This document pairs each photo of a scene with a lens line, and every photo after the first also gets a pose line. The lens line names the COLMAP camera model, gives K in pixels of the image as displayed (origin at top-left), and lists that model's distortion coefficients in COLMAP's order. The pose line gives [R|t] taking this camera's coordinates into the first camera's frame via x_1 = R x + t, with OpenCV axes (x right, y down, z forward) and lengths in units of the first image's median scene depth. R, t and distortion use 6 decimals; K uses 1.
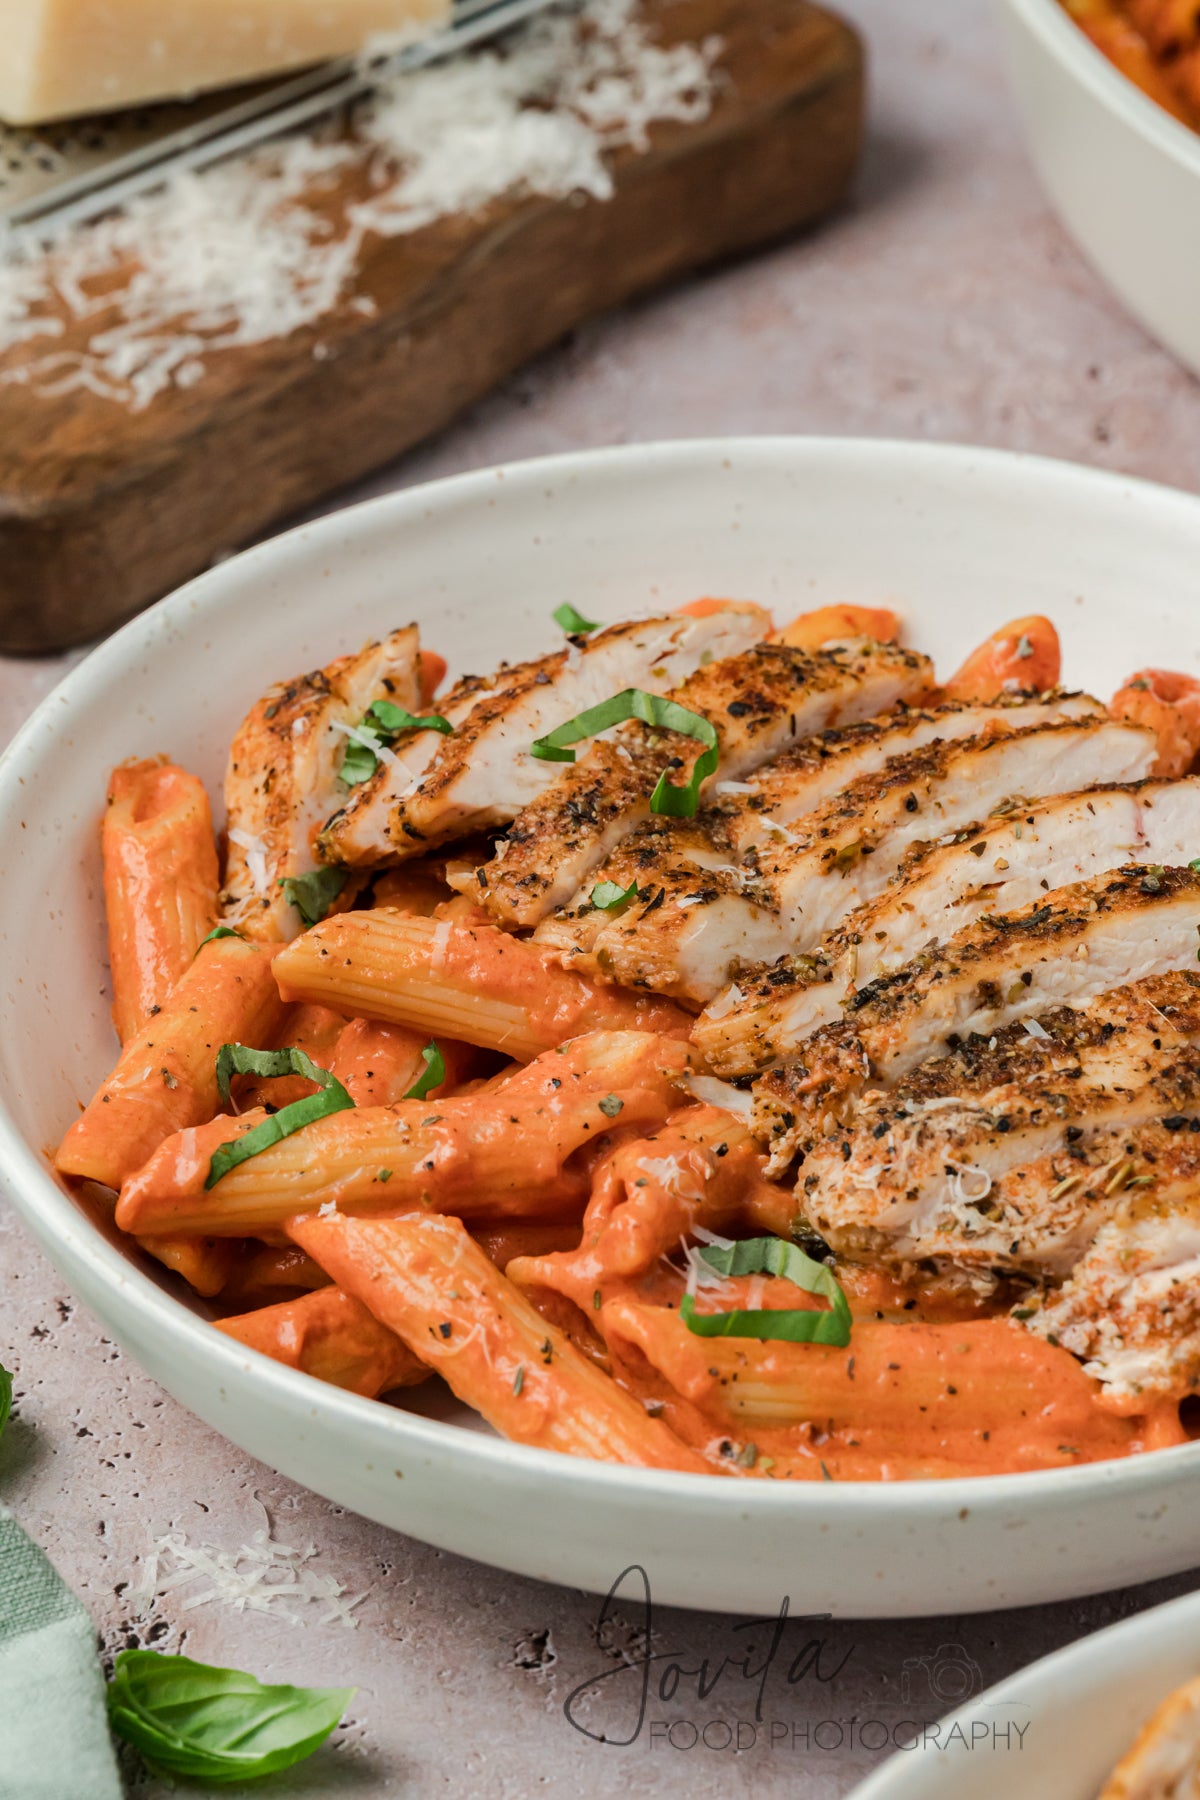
lens RADIAL K [[7334.0, 0, 657.2], [0, 7334.0, 899.2], [0, 0, 1]] dist [0.259676, -5.039237]
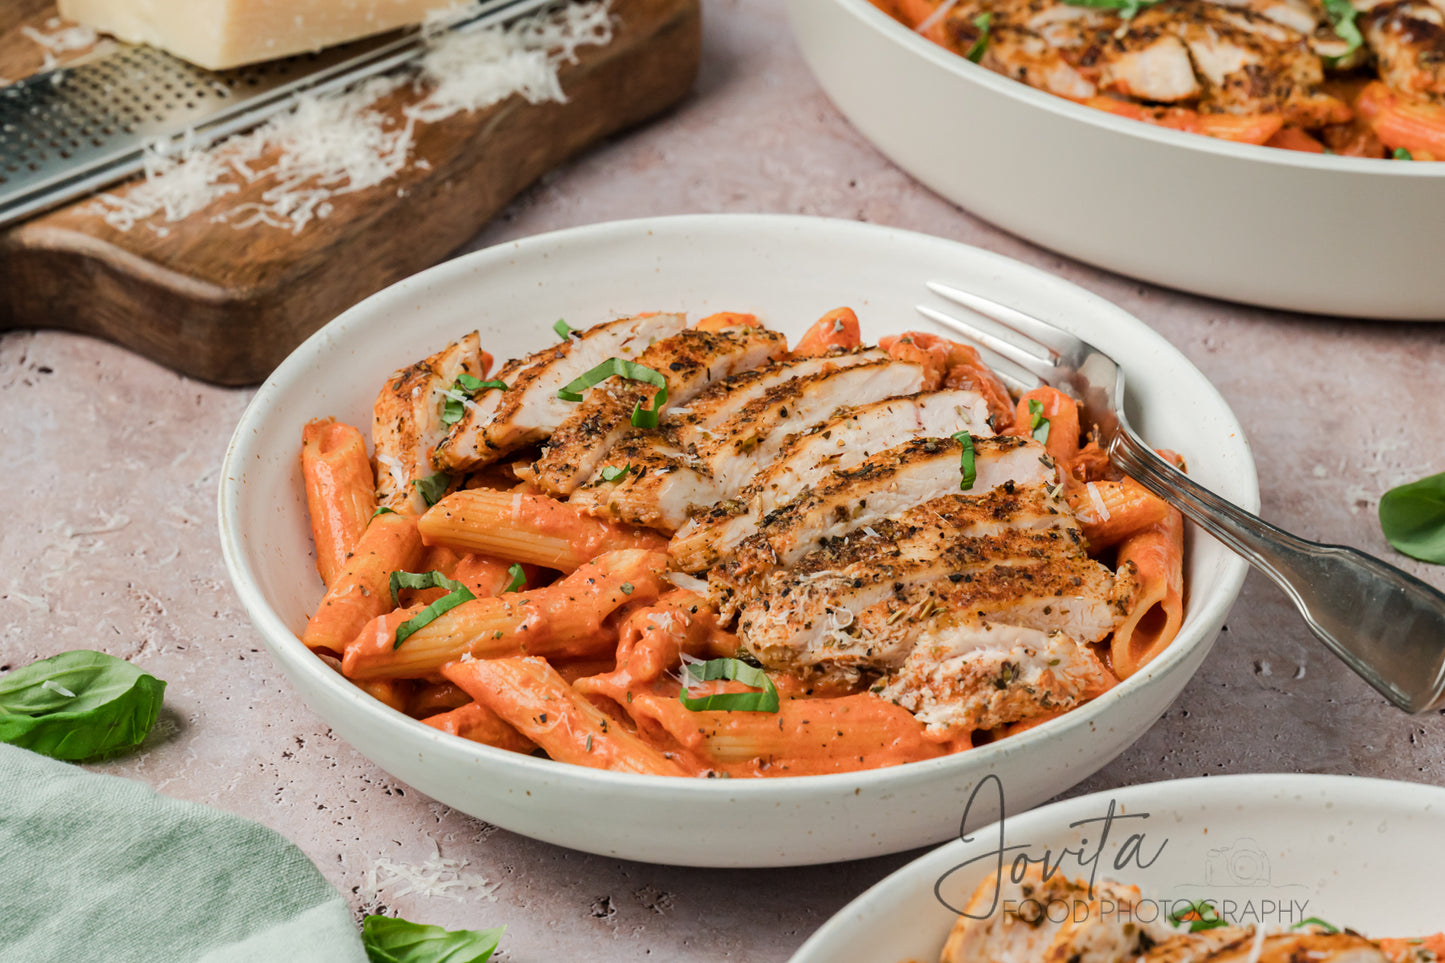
lens RADIAL K [[5681.3, 0, 722.5], [0, 5681.3, 481.5], [0, 0, 1]] dist [0.169518, 3.013309]
pose [[0.996405, -0.056521, 0.063102, -0.065674], [0.059865, 0.996829, -0.052425, 0.073362], [-0.059939, 0.056014, 0.996629, -0.318728]]
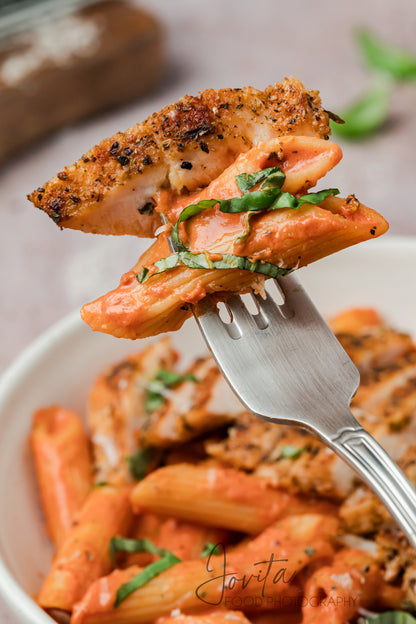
lens RADIAL K [[2542.5, 0, 227.8], [0, 2542.5, 311.7], [0, 0, 1]] dist [0.259676, -5.039237]
pose [[0.994763, -0.066649, 0.077487, -0.078156], [0.072954, 0.993991, -0.081608, 0.018007], [-0.071582, 0.086833, 0.993648, 0.294887]]
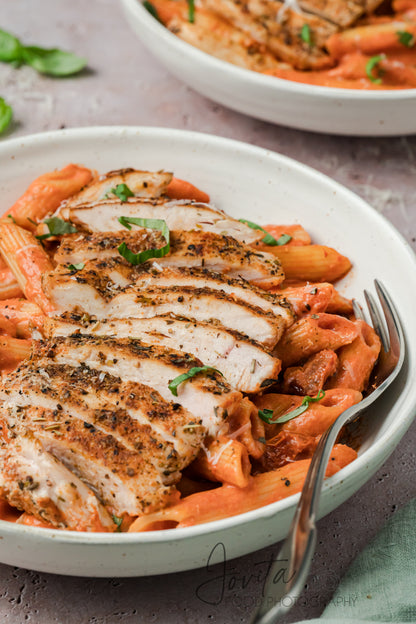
lens RADIAL K [[2542.5, 0, 227.8], [0, 2542.5, 311.7], [0, 0, 1]] dist [0.259676, -5.039237]
pose [[0.598395, 0.505309, -0.621761, 0.655180], [-0.479403, 0.847604, 0.227466, -0.240189], [0.641947, 0.161959, 0.749448, 0.316762]]
